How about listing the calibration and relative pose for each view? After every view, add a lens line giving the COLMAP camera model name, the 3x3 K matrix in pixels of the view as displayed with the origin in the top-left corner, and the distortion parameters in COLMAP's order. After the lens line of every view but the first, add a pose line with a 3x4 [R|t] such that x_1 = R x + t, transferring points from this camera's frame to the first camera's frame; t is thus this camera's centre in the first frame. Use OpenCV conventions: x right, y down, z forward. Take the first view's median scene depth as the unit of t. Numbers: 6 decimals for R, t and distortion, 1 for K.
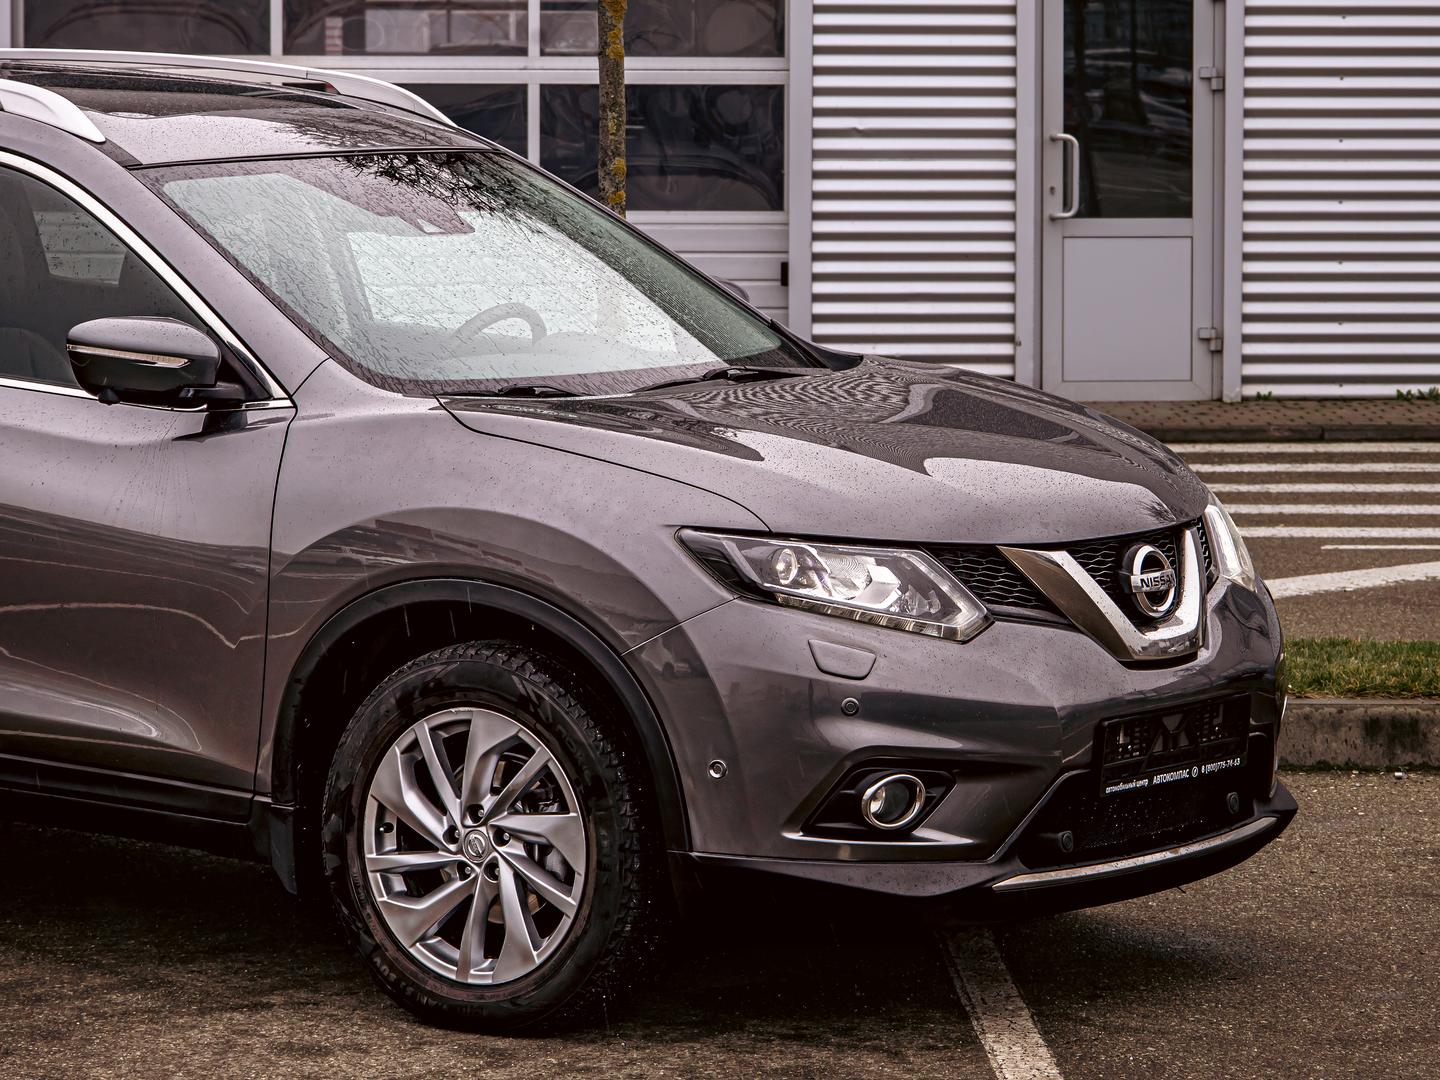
lens RADIAL K [[4671.3, 0, 720.1], [0, 4671.3, 541.8], [0, 0, 1]] dist [0.368623, 0.000000]
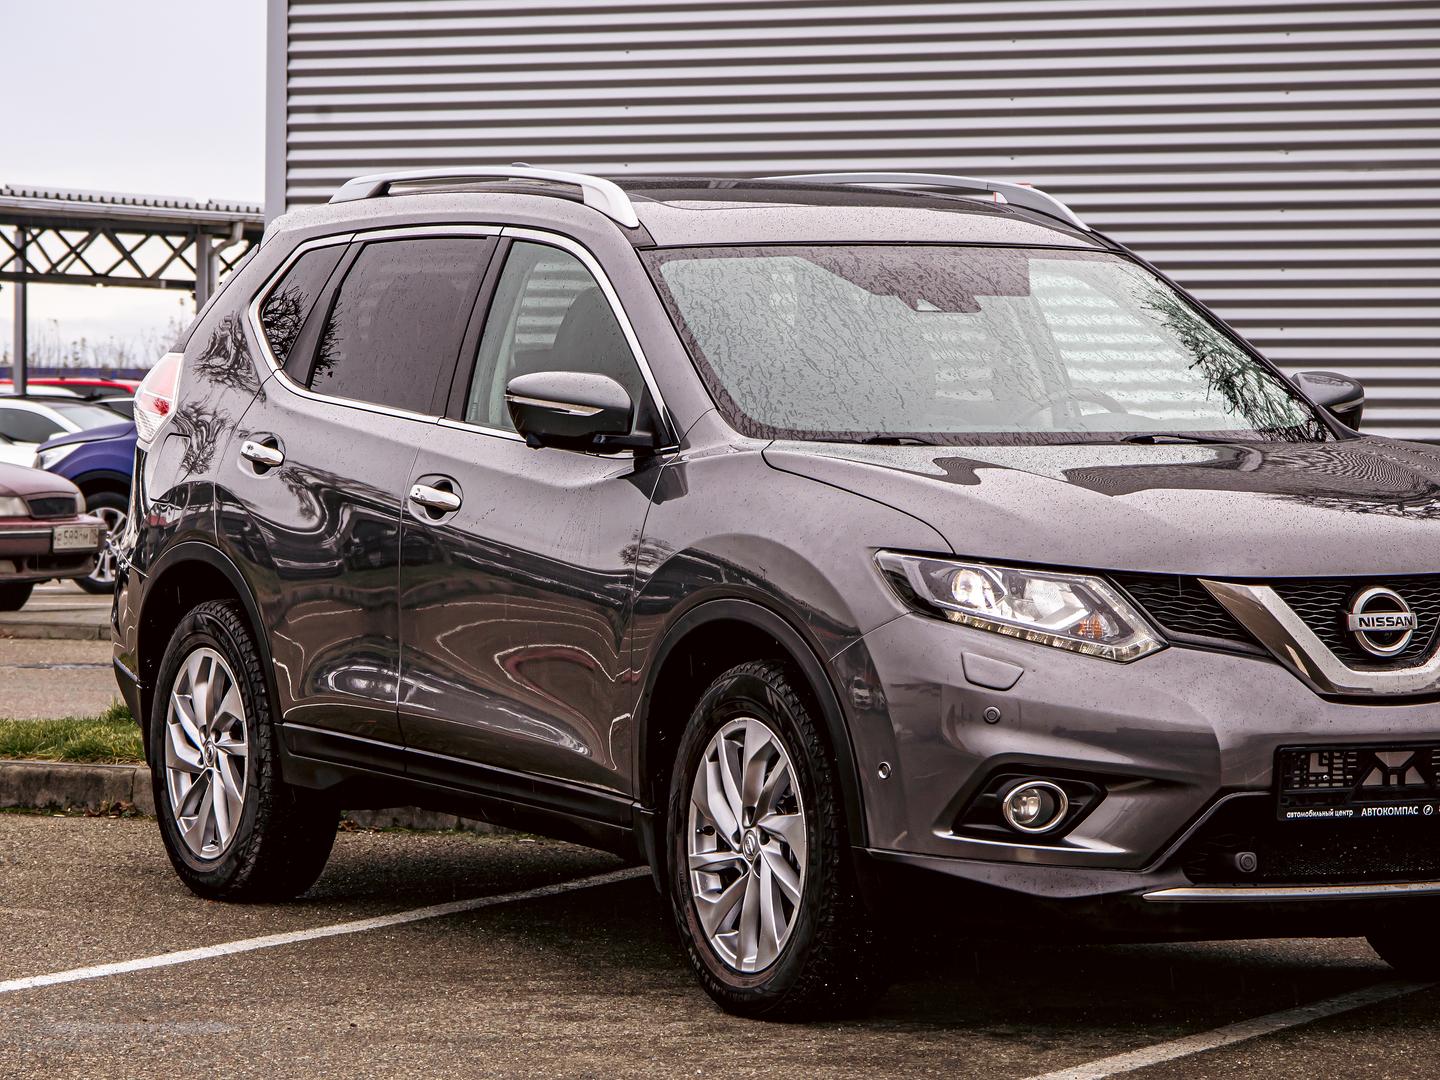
lens RADIAL K [[4671.3, 0, 707.5], [0, 4671.3, 539.4], [0, 0, 1]] dist [0.368623, 0.000000]
pose [[0.934304, 0.022024, -0.355797, 0.332135], [-0.039092, 0.998400, -0.040852, 0.039566], [0.354328, 0.052077, 0.933670, -0.025842]]
